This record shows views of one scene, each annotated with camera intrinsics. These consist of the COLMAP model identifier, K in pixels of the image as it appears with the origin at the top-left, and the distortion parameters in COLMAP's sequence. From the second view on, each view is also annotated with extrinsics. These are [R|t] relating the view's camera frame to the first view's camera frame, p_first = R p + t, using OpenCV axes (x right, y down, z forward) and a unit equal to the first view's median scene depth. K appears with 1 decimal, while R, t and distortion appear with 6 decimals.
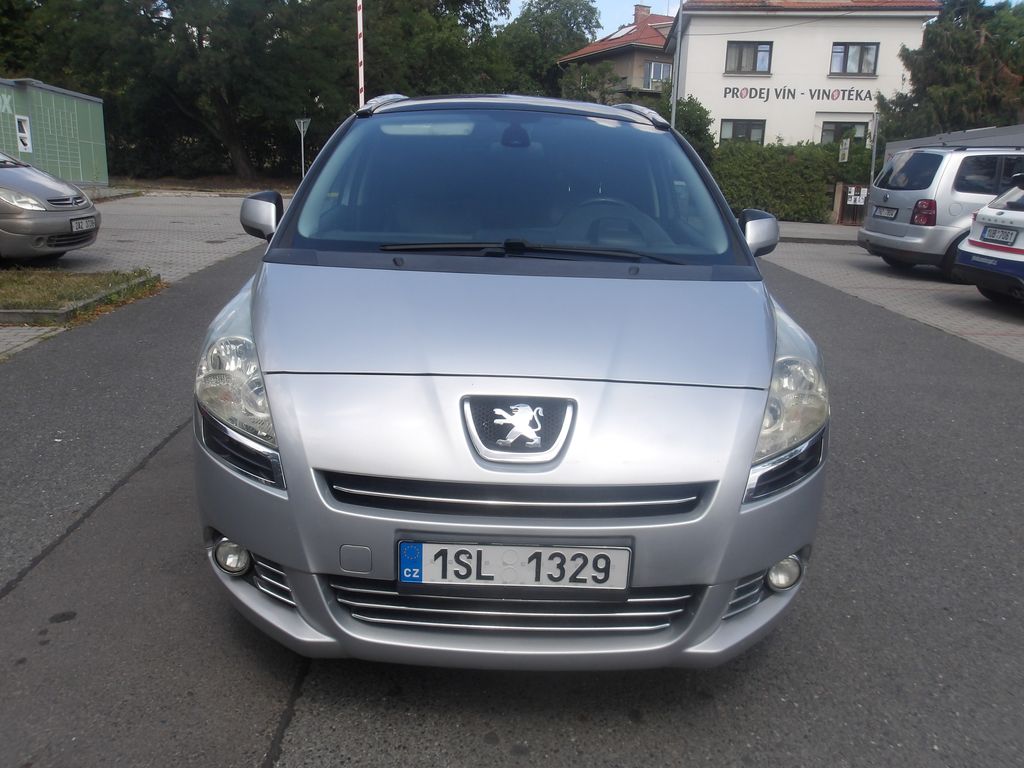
lens RADIAL K [[874.8, 0, 500.6], [0, 874.8, 381.9], [0, 0, 1]] dist [0.000245, 0.016594]
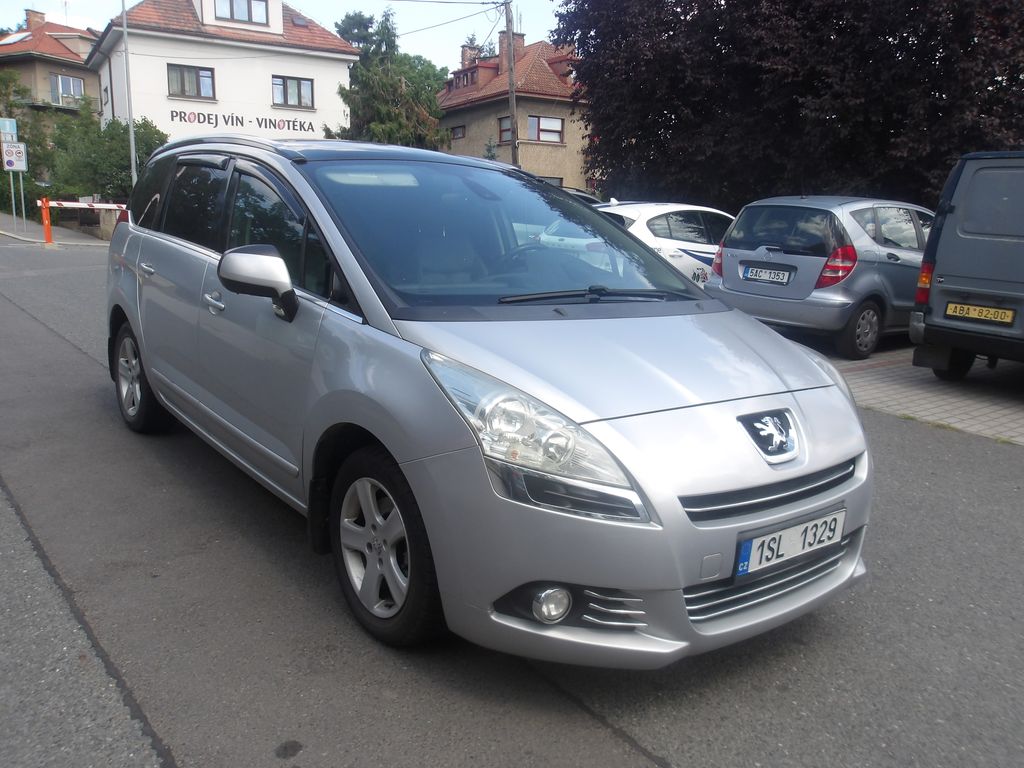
lens RADIAL K [[871.0, 0, 512.0], [0, 871.0, 384.0], [0, 0, 1]] dist [0.008482, -0.001747]
pose [[0.792425, -0.123493, 0.597337, -0.075849], [0.135842, 0.990426, 0.024552, -0.007746], [-0.594650, 0.061688, 0.801615, 0.014597]]
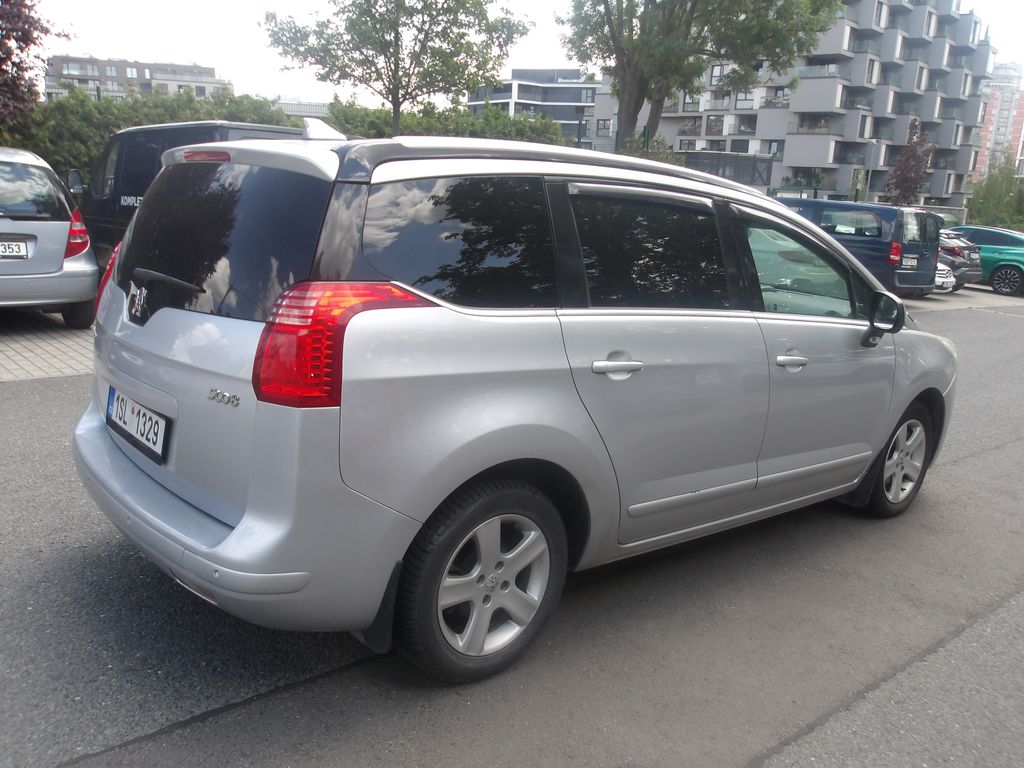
lens RADIAL K [[871.0, 0, 512.0], [0, 871.0, 384.0], [0, 0, 1]] dist [0.008482, -0.001747]
pose [[-0.651639, -0.251776, 0.715524, -0.096335], [0.093913, 0.909268, 0.405478, -0.075244], [-0.752693, 0.331422, -0.568870, 0.249888]]
